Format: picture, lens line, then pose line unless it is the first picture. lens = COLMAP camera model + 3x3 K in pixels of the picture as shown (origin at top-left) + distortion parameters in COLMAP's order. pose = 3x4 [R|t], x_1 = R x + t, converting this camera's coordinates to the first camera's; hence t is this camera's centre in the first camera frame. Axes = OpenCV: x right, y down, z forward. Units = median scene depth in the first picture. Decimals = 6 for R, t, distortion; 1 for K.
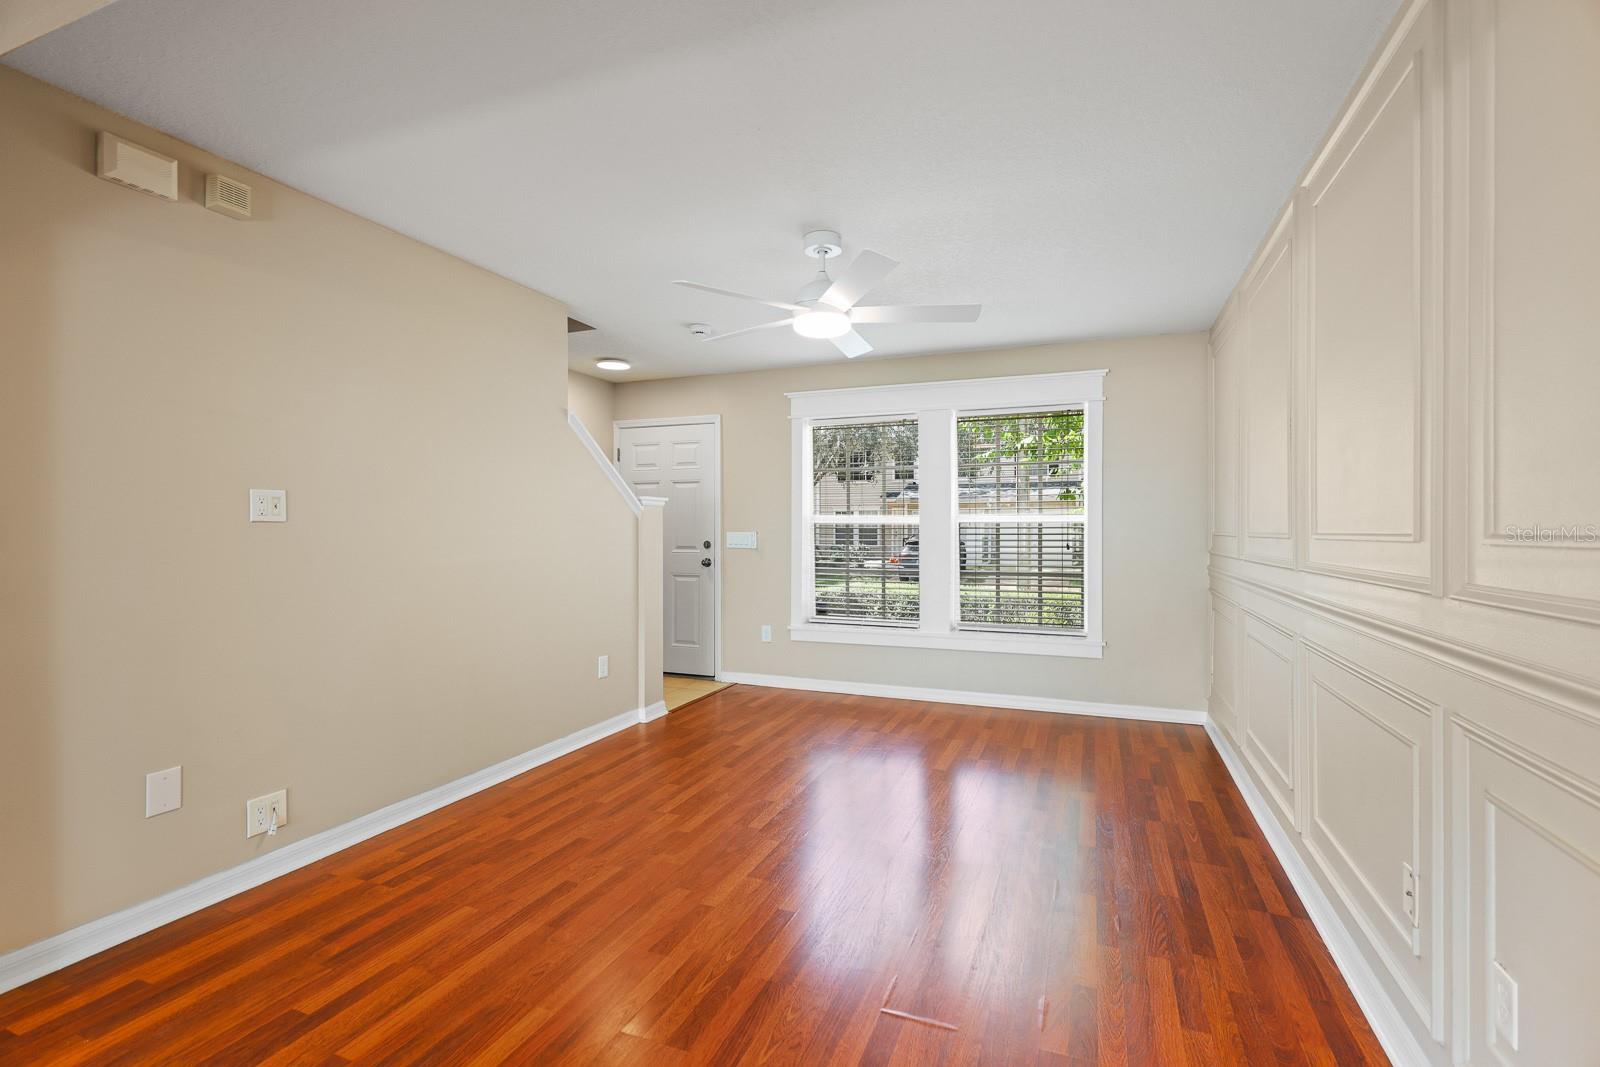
lens RADIAL K [[709.9, 0, 812.0], [0, 709.9, 528.4], [0, 0, 1]] dist [-0.005562, -0.000501]
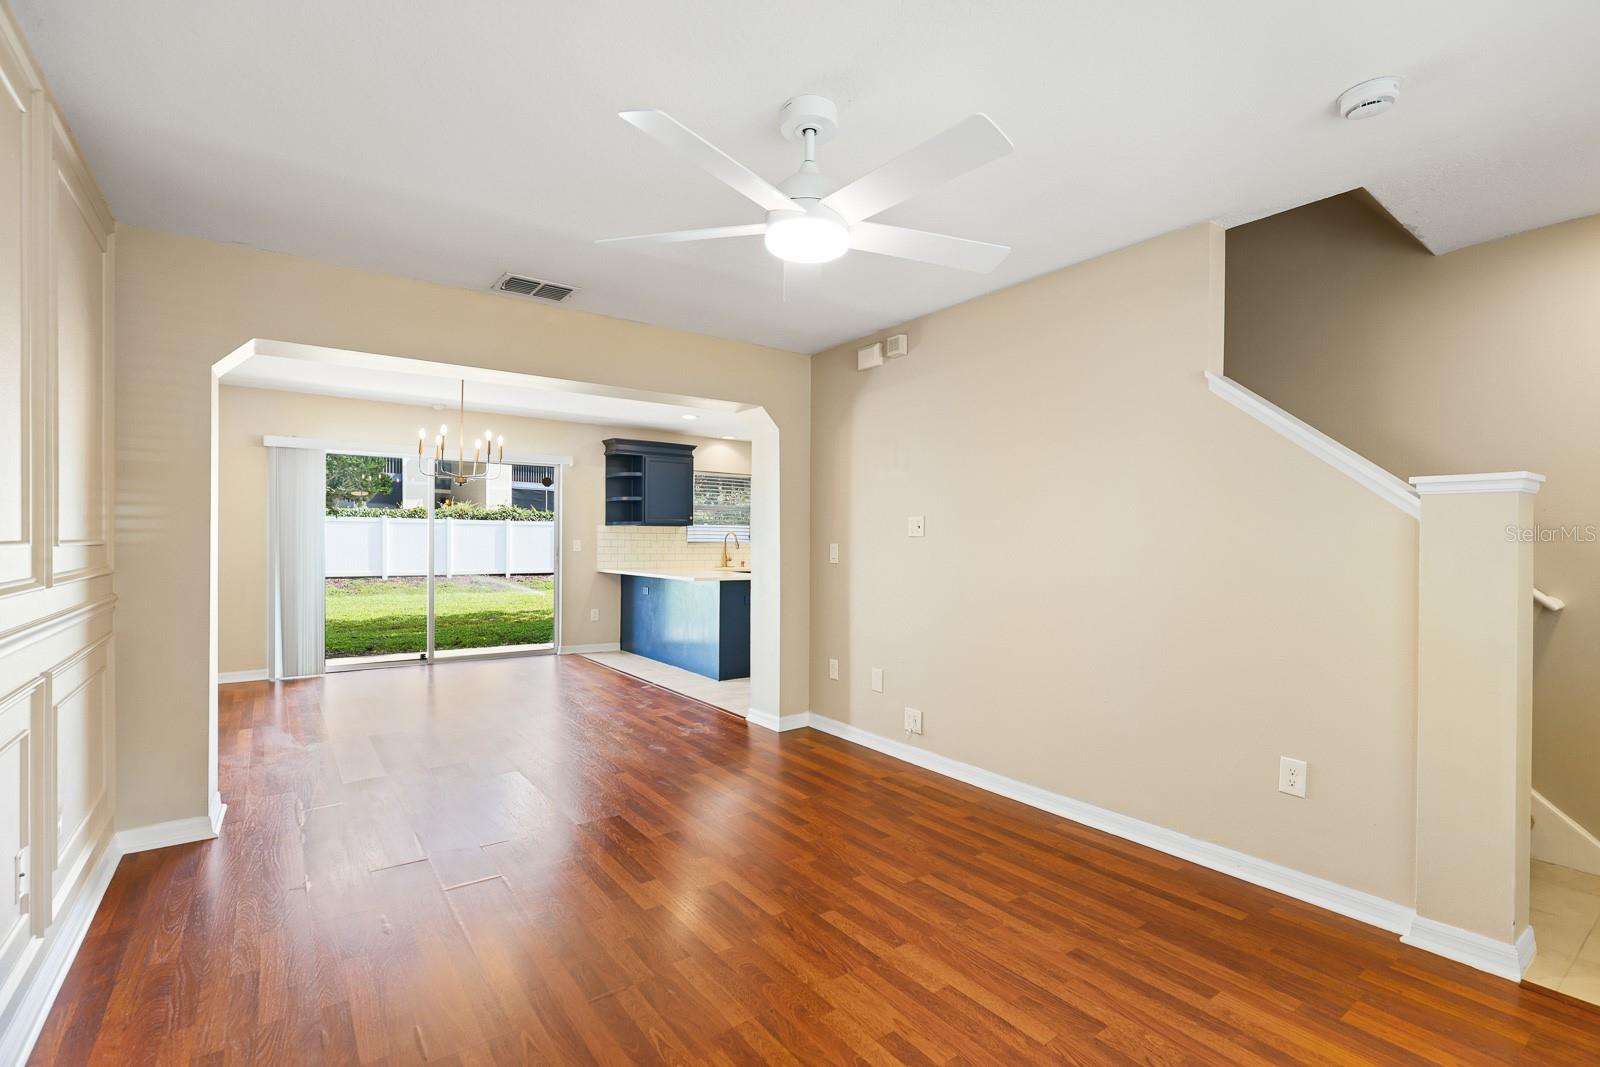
lens RADIAL K [[709.9, 0, 801.3], [0, 709.9, 544.2], [0, 0, 1]] dist [-0.005562, -0.000501]
pose [[-0.525181, 0.000833, -0.850990, 0.571878], [-0.005077, 0.999979, 0.004112, 0.000951], [0.850976, 0.006480, -0.525165, 1.294290]]
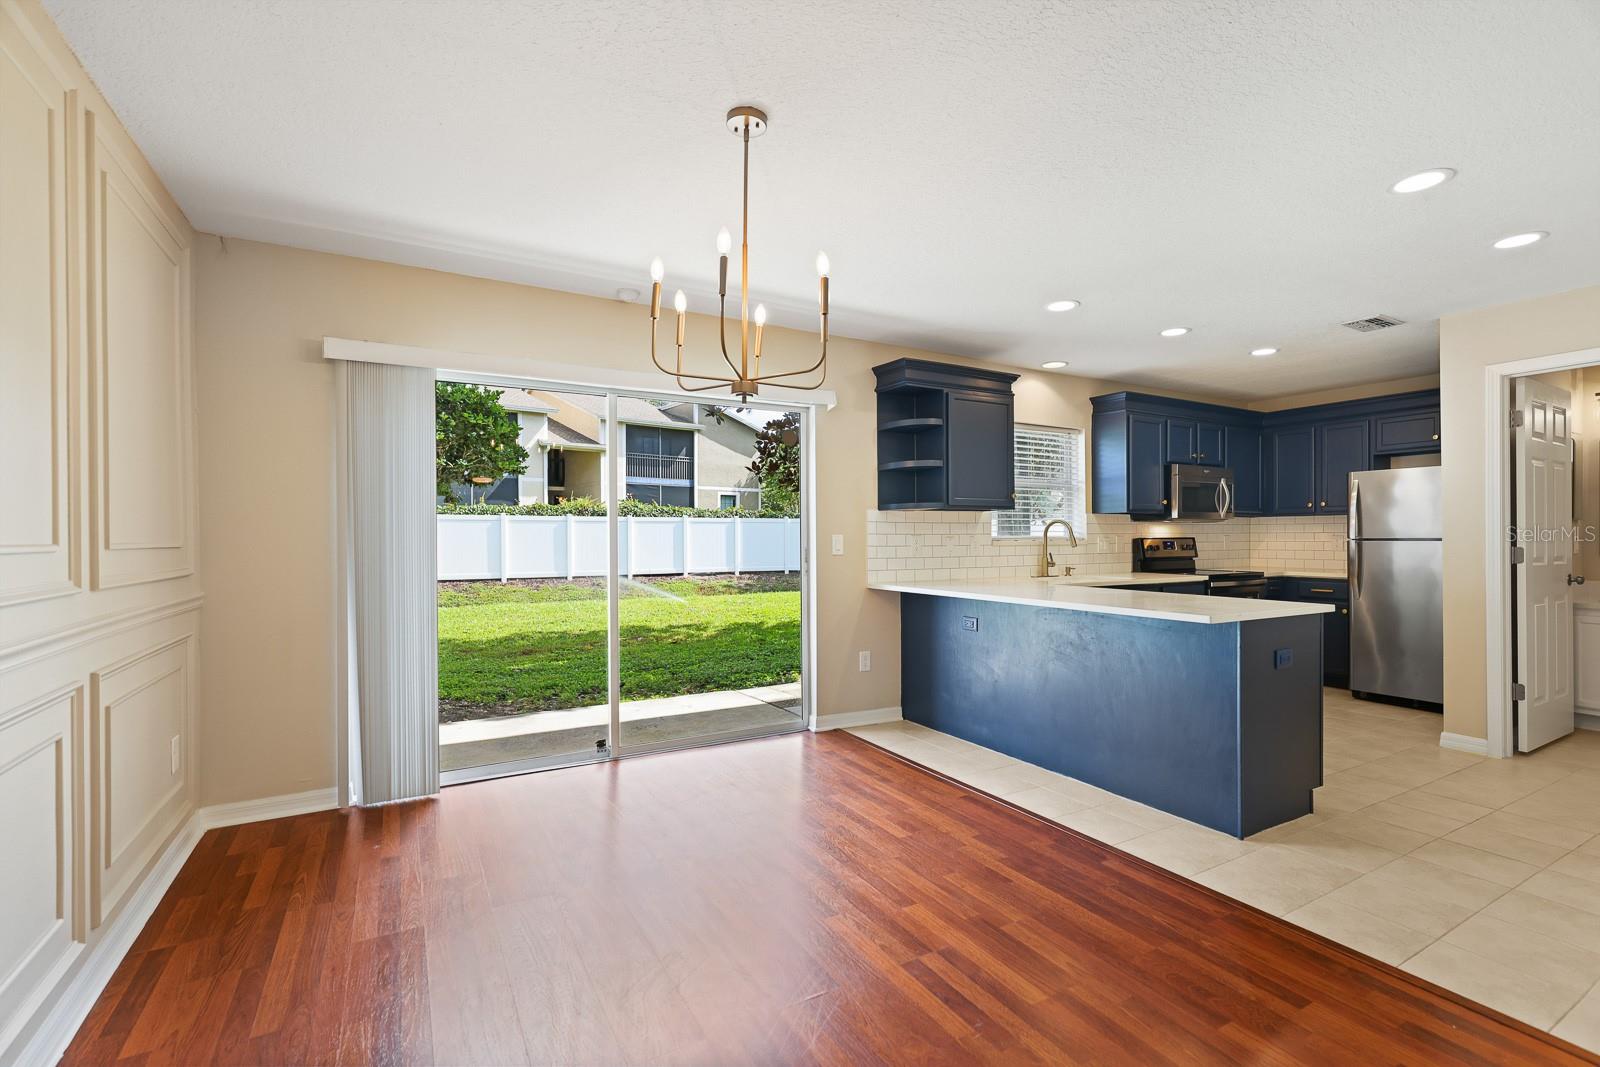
lens RADIAL K [[709.9, 0, 799.0], [0, 709.9, 535.0], [0, 0, 1]] dist [-0.005562, -0.000501]
pose [[-0.629694, 0.002483, -0.776839, 0.560214], [0.006740, 0.999975, -0.002267, 0.000989], [0.776814, -0.006663, -0.629695, 1.269168]]
